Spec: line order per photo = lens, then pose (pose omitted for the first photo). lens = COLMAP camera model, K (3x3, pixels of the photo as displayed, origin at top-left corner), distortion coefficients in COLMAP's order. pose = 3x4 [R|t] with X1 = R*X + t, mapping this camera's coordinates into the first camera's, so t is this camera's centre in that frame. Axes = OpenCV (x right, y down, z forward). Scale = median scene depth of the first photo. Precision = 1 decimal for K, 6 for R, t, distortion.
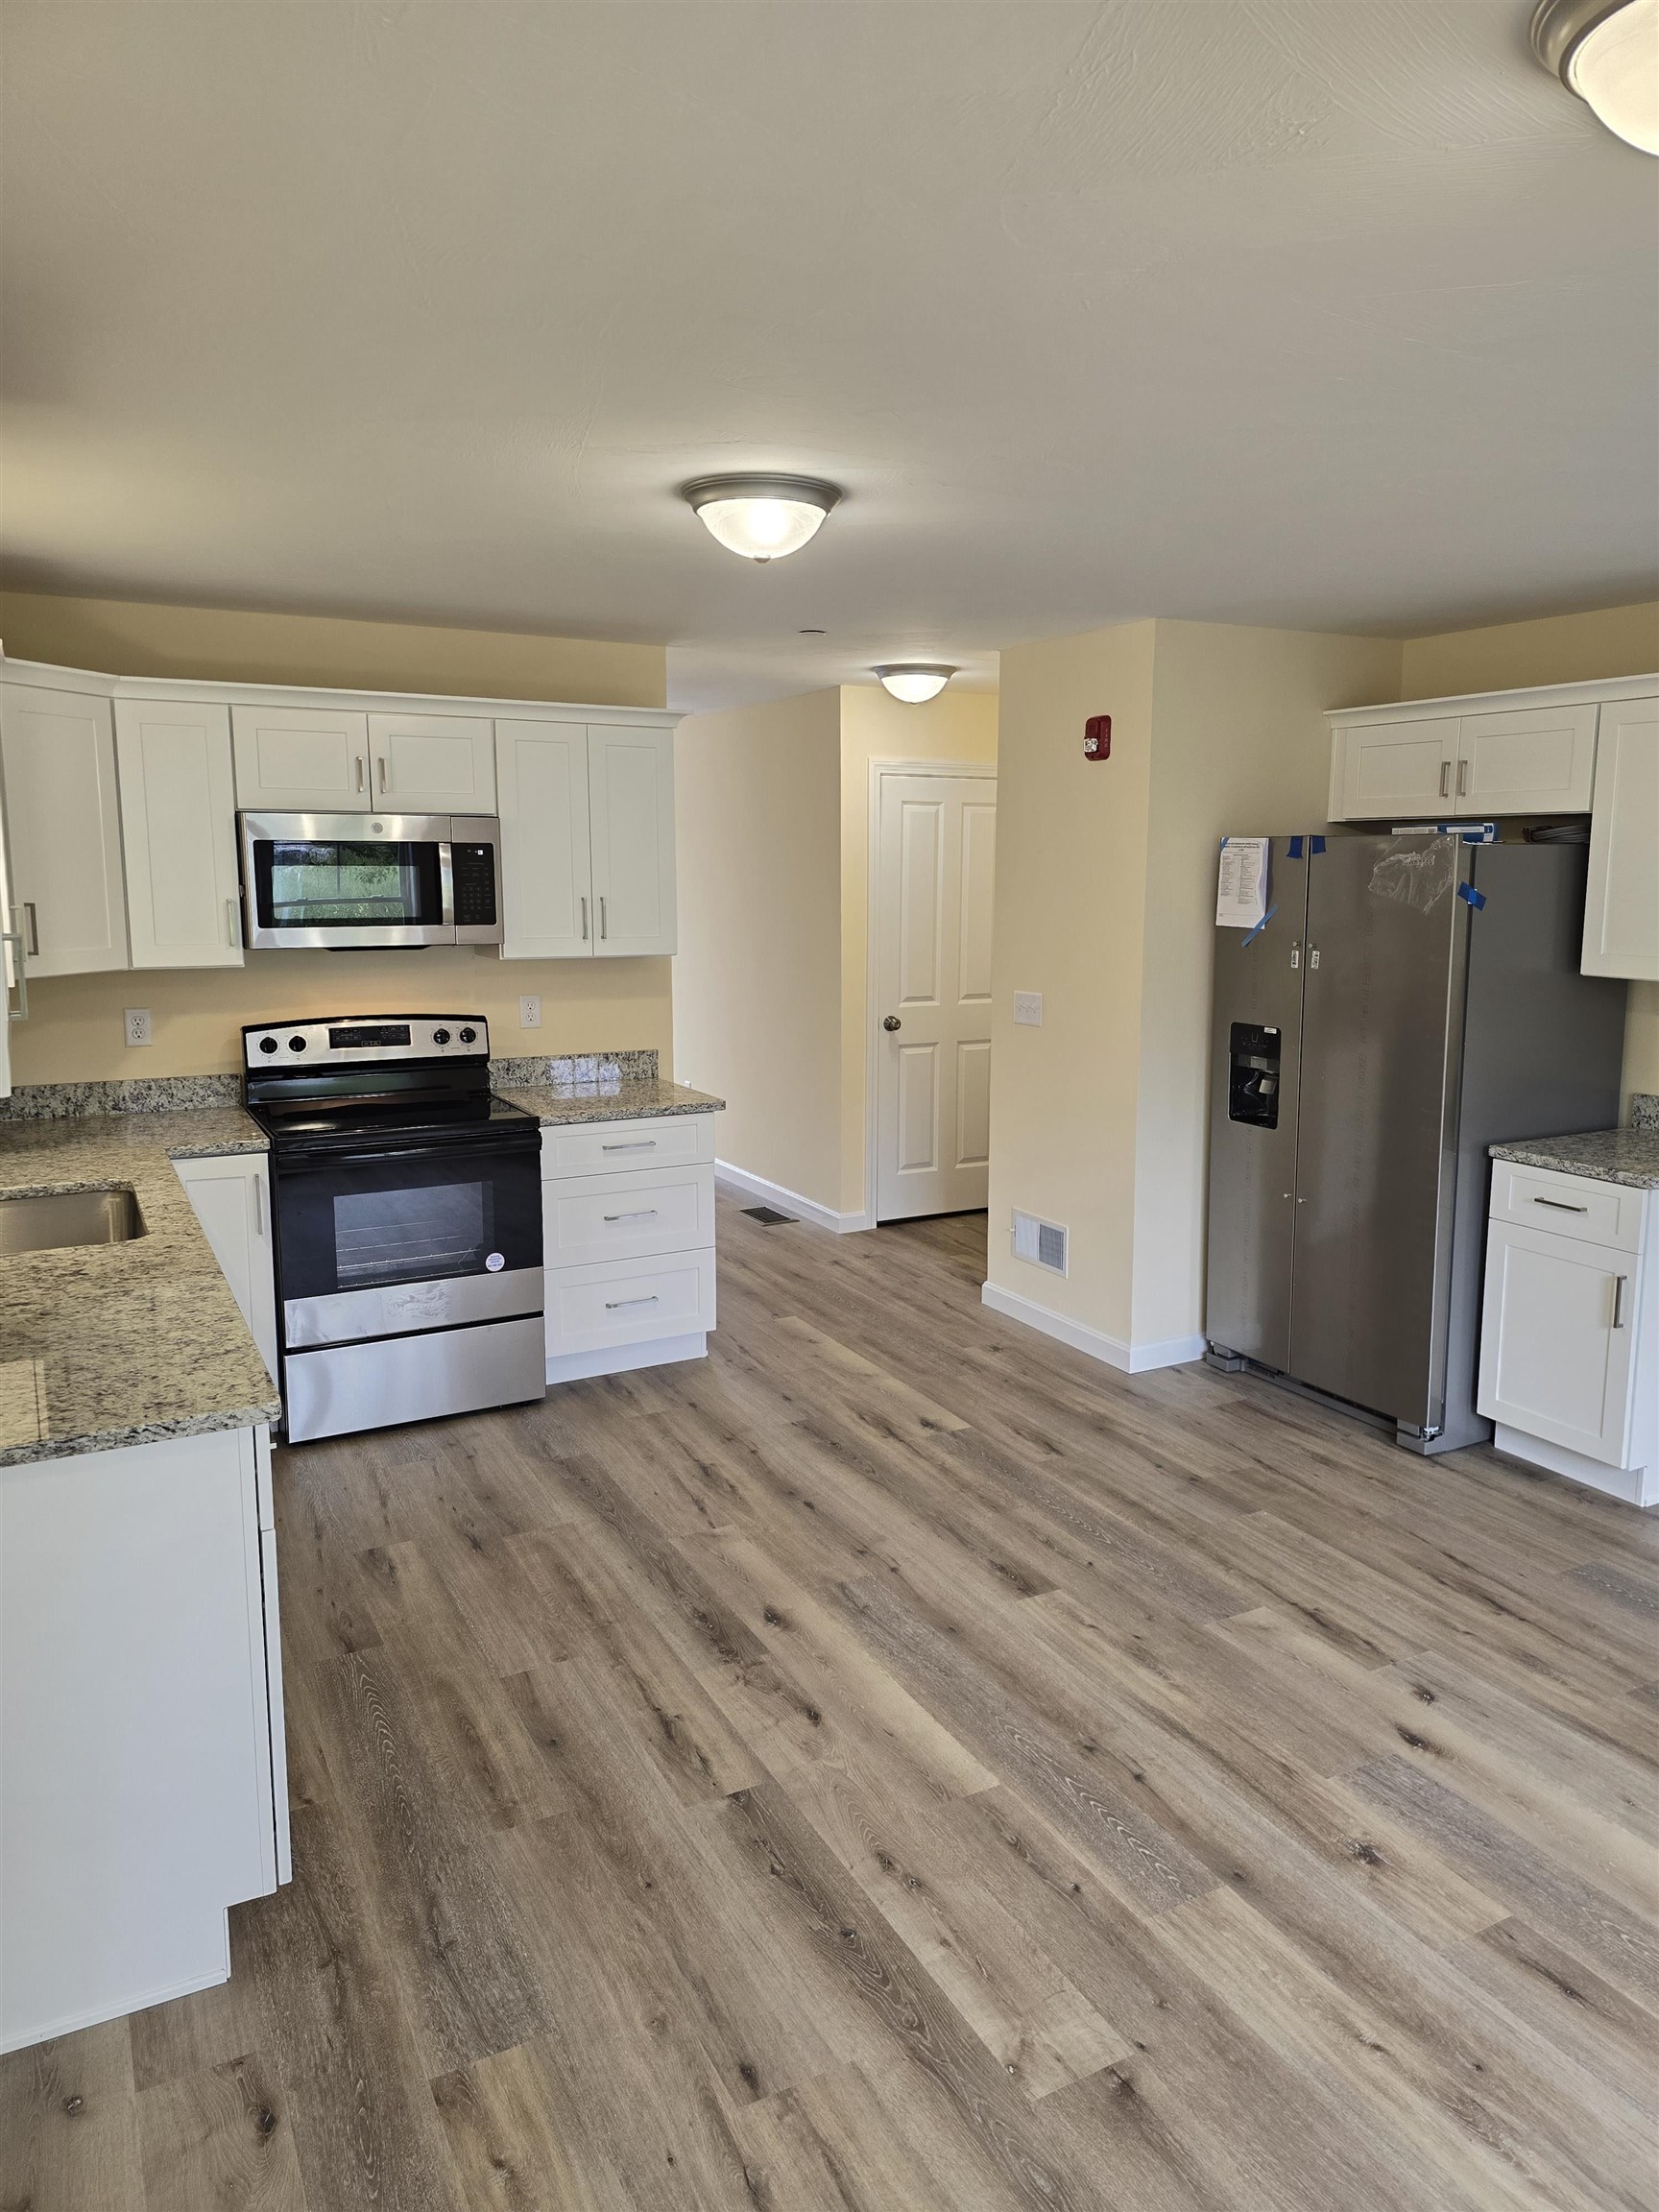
lens RADIAL K [[1475.8, 0, 841.5], [0, 1475.8, 1063.3], [0, 0, 1]] dist [0.056360, -0.050553]
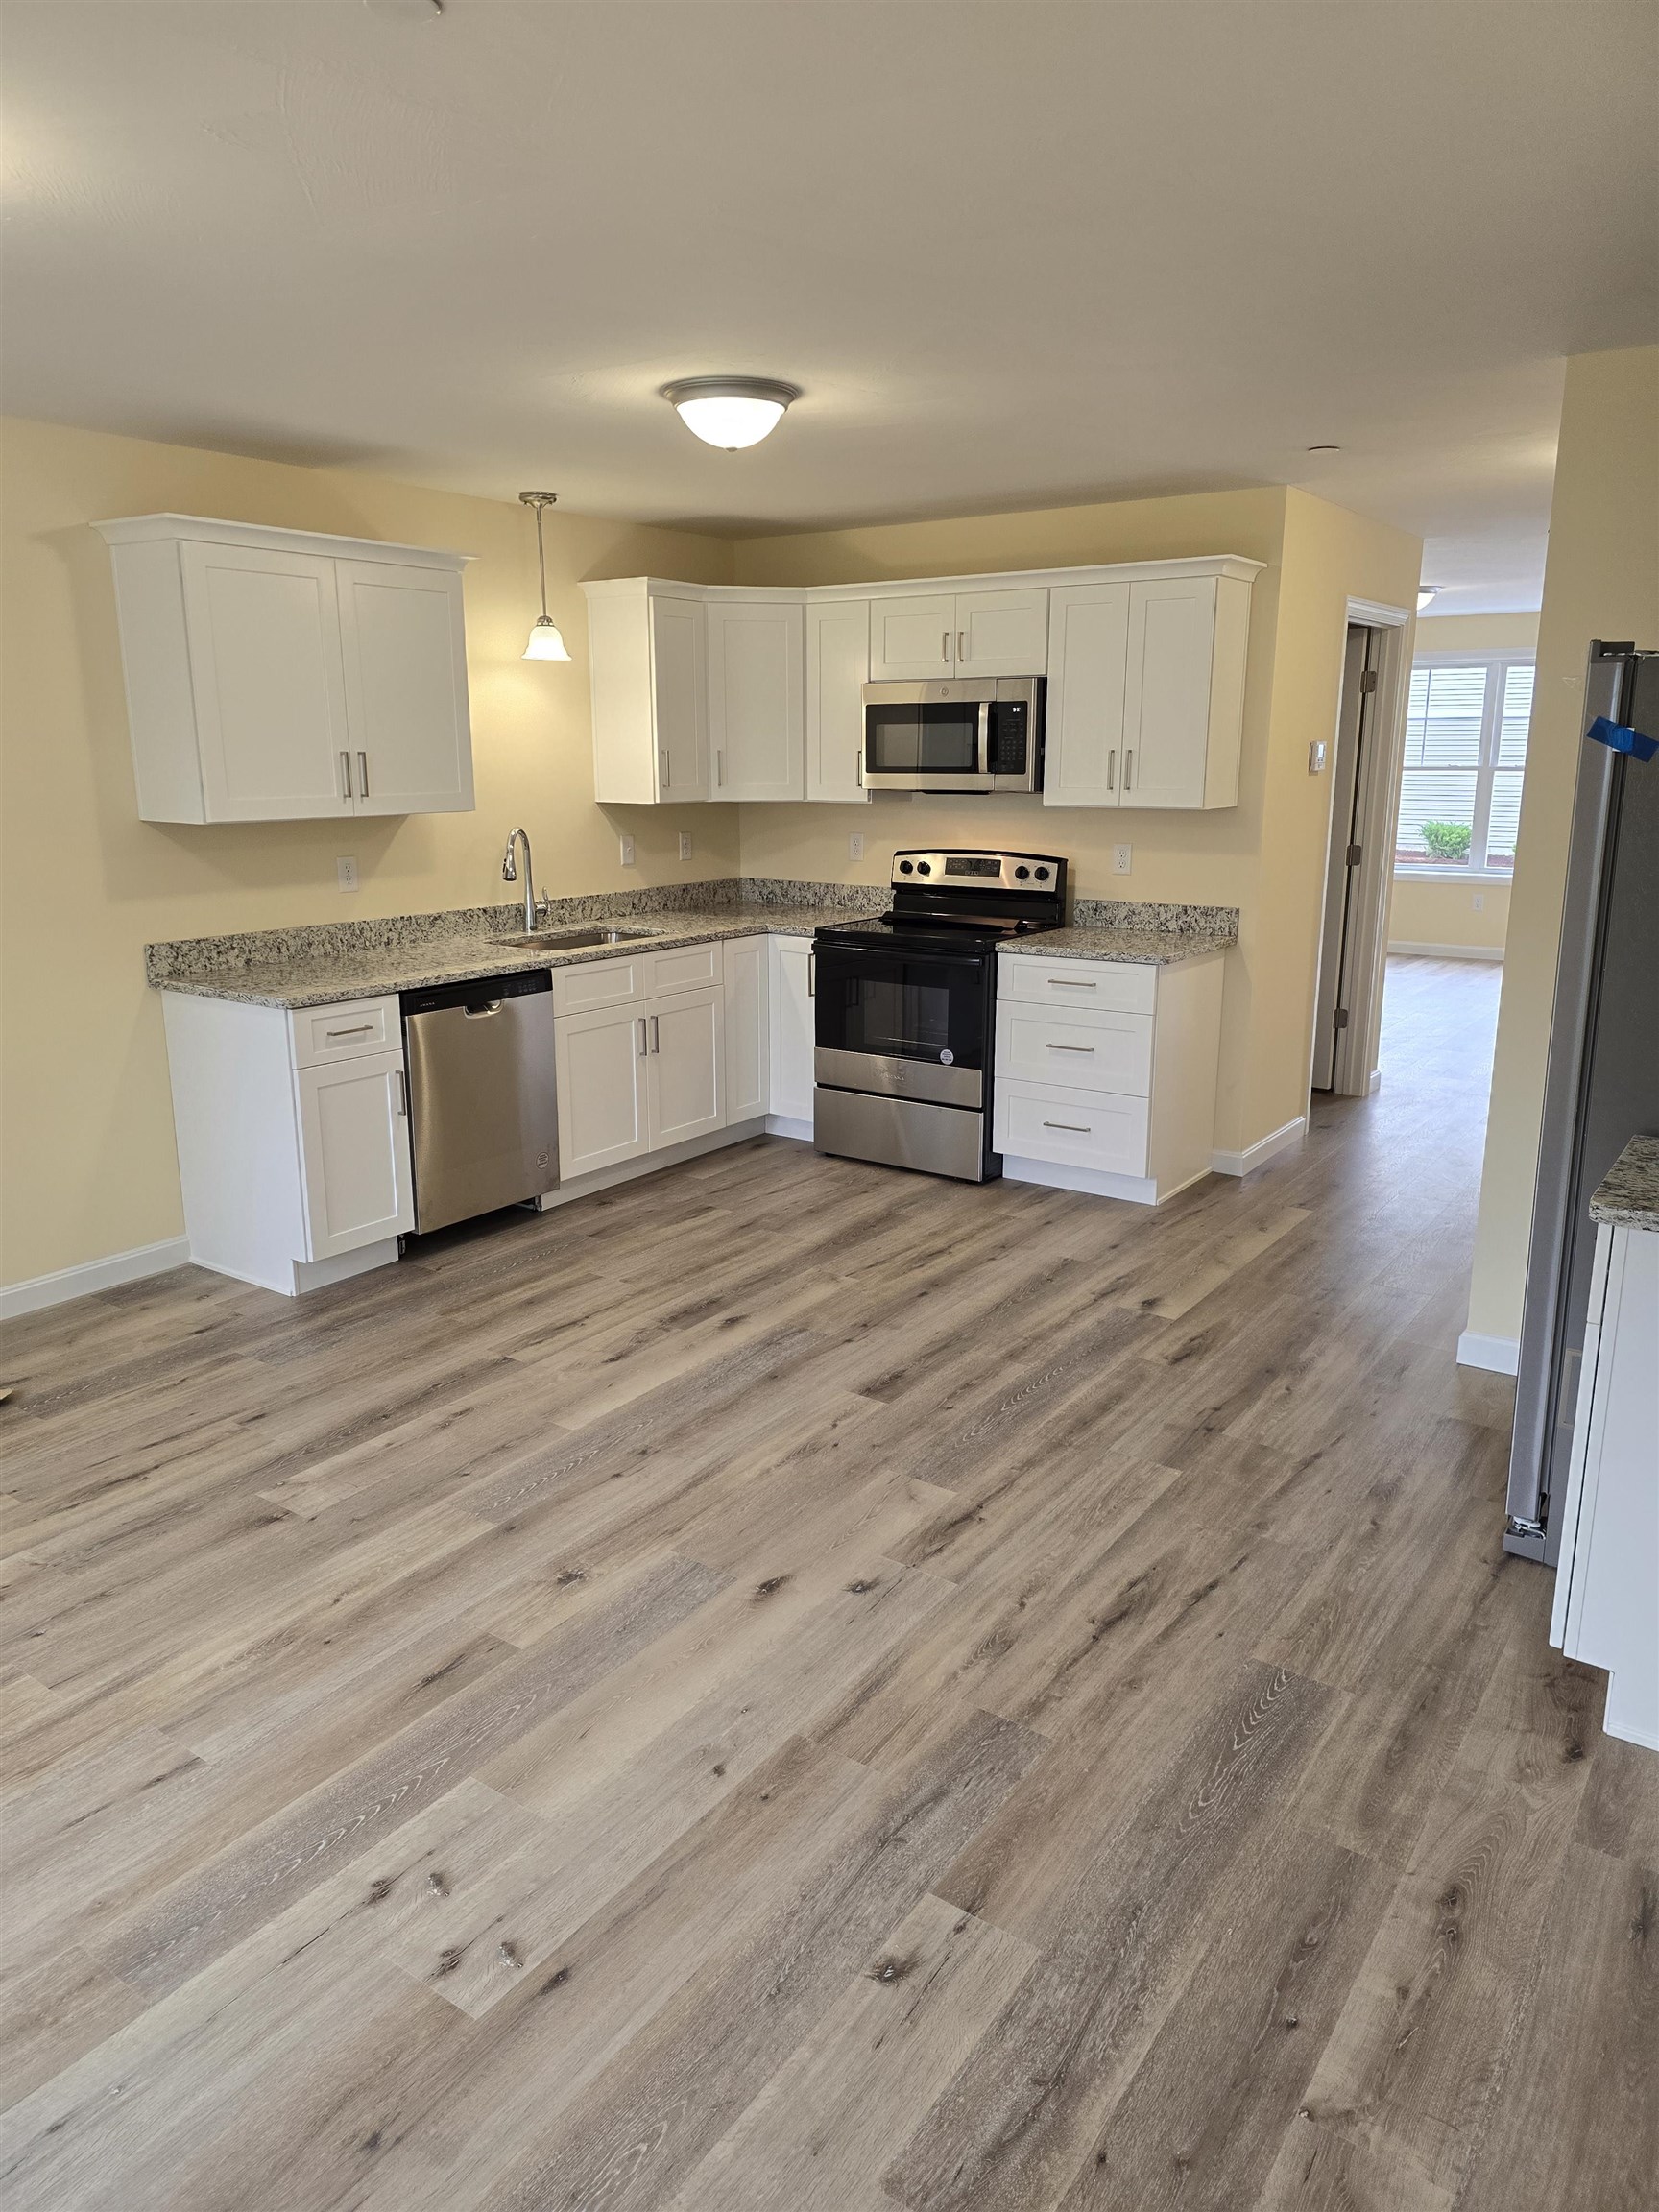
lens RADIAL K [[1454.7, 0, 835.2], [0, 1454.7, 1080.4], [0, 0, 1]] dist [0.085202, -0.102777]
pose [[0.450682, 0.197588, -0.870543, 0.834119], [-0.119059, 0.979789, 0.160746, -0.029623], [0.884710, 0.031200, 0.465097, 0.399998]]
